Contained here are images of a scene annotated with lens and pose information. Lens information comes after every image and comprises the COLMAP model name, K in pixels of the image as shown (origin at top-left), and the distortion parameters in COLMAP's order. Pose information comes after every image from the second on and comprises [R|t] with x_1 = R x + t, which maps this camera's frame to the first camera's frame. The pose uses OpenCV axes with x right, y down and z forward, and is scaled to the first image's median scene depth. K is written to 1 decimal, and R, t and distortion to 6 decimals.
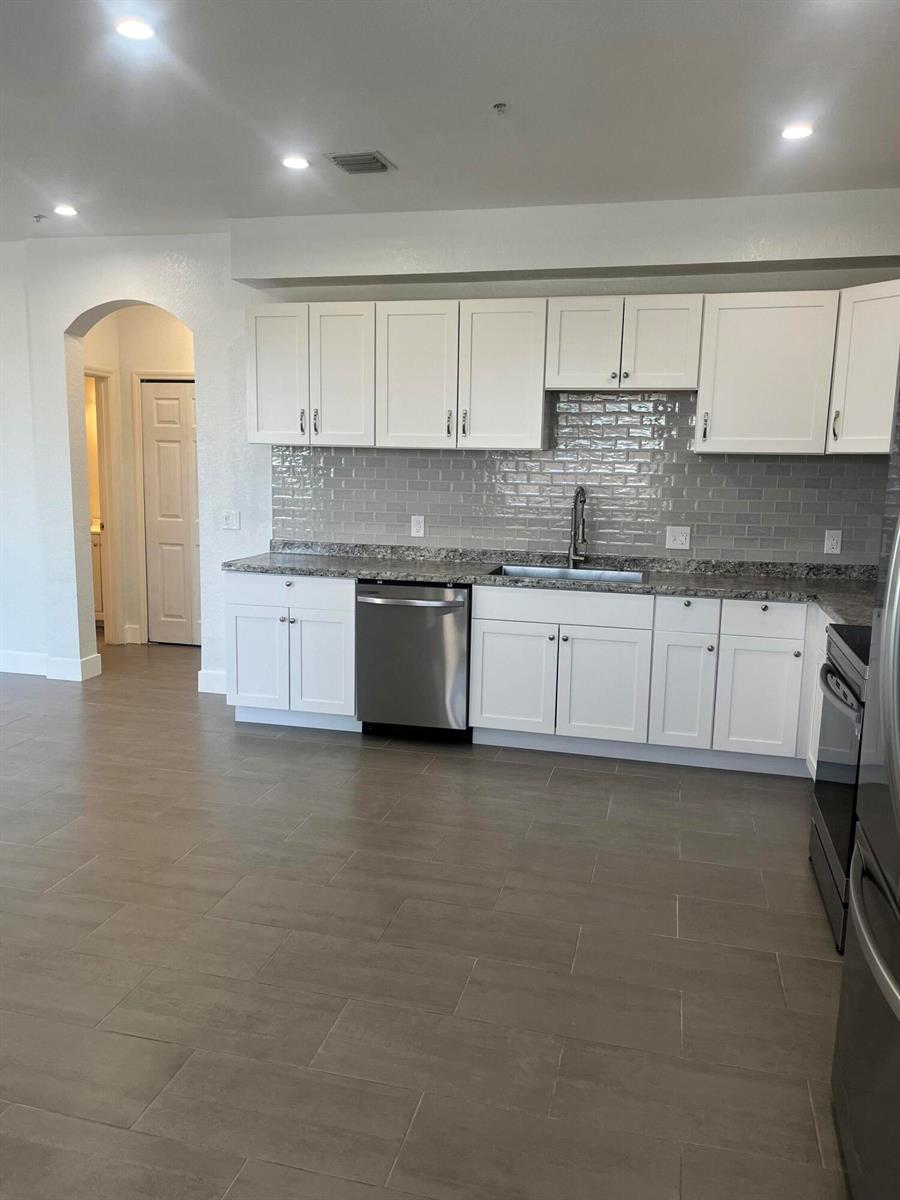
lens RADIAL K [[912.8, 0, 449.1], [0, 912.8, 607.0], [0, 0, 1]] dist [0.055253, -0.053249]
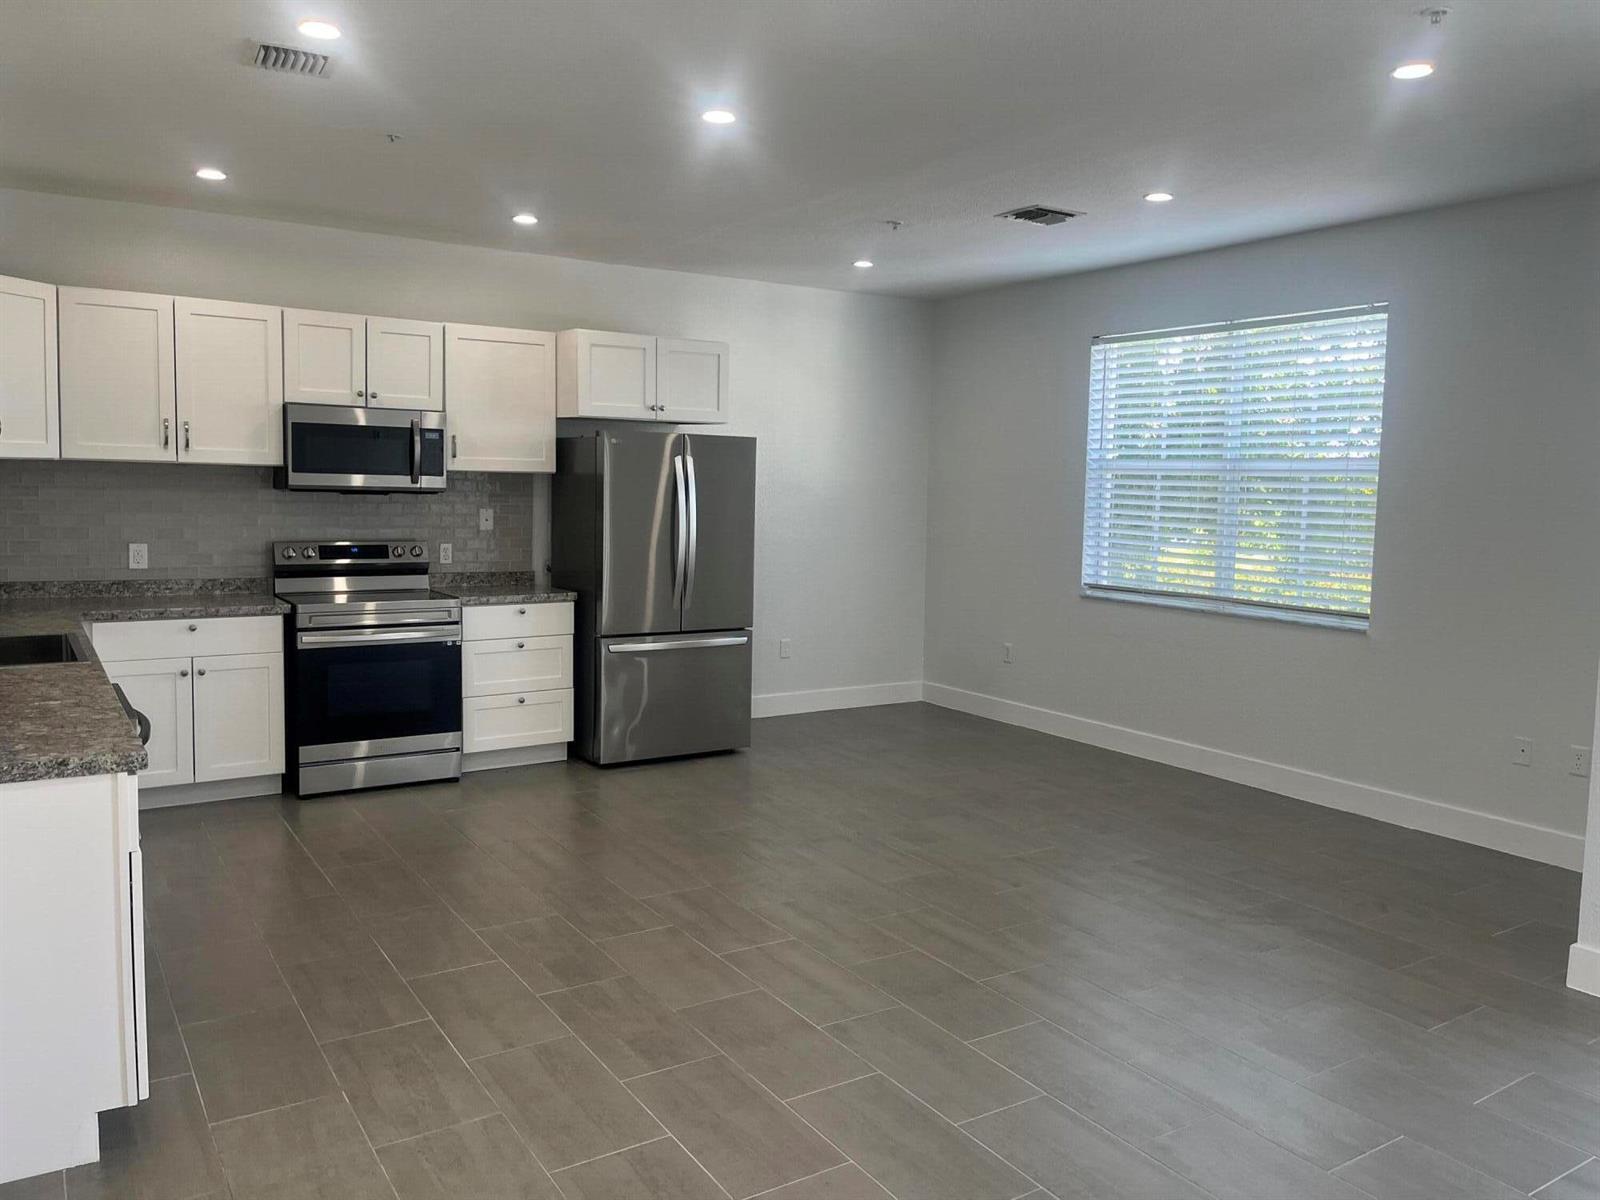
lens RADIAL K [[1217.0, 0, 818.8], [0, 1217.0, 579.7], [0, 0, 1]] dist [0.055253, -0.053249]
pose [[-0.739588, -0.089249, 0.667117, -0.851418], [0.074819, 0.974125, 0.213268, -0.221708], [-0.668889, 0.207643, -0.713773, 1.211604]]
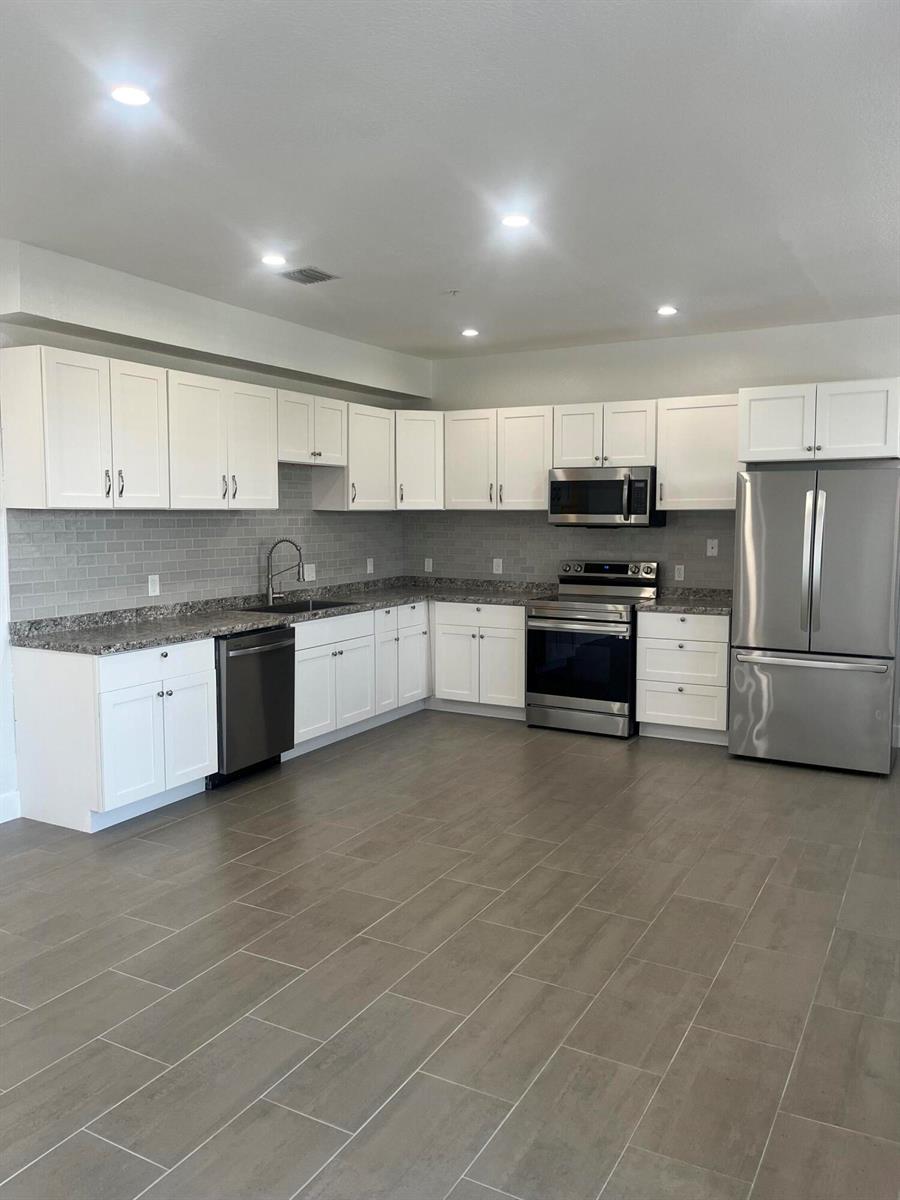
lens RADIAL K [[912.8, 0, 451.6], [0, 912.8, 600.8], [0, 0, 1]] dist [0.055253, -0.053249]
pose [[0.249630, -0.113977, 0.961610, -1.021399], [0.164186, 0.983652, 0.073968, -0.102703], [-0.954321, 0.139418, 0.264263, 0.466288]]
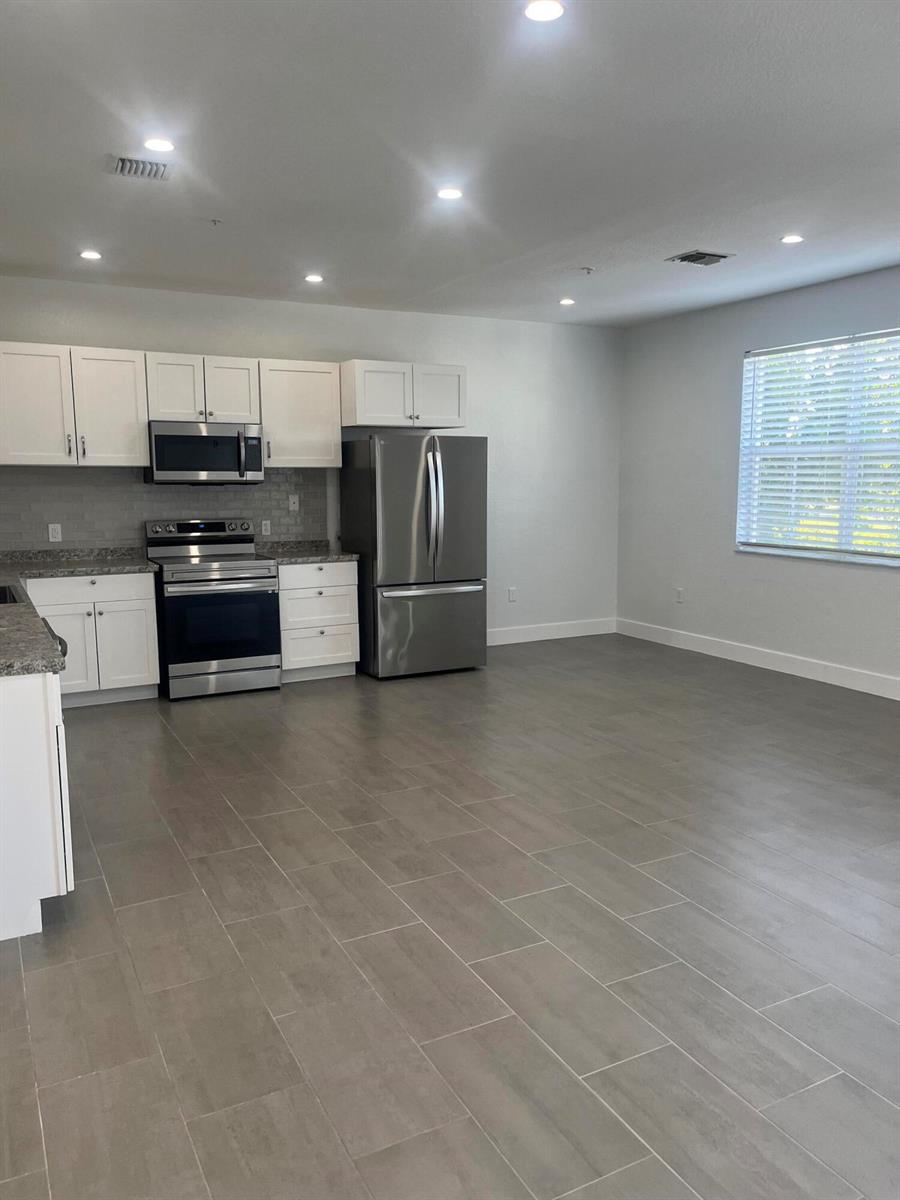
lens RADIAL K [[912.8, 0, 467.4], [0, 912.8, 609.9], [0, 0, 1]] dist [0.055253, -0.053249]
pose [[-0.679836, -0.125674, 0.722516, -0.885269], [0.109798, 0.956660, 0.269713, -0.217119], [-0.725098, 0.262691, -0.636574, 1.220673]]
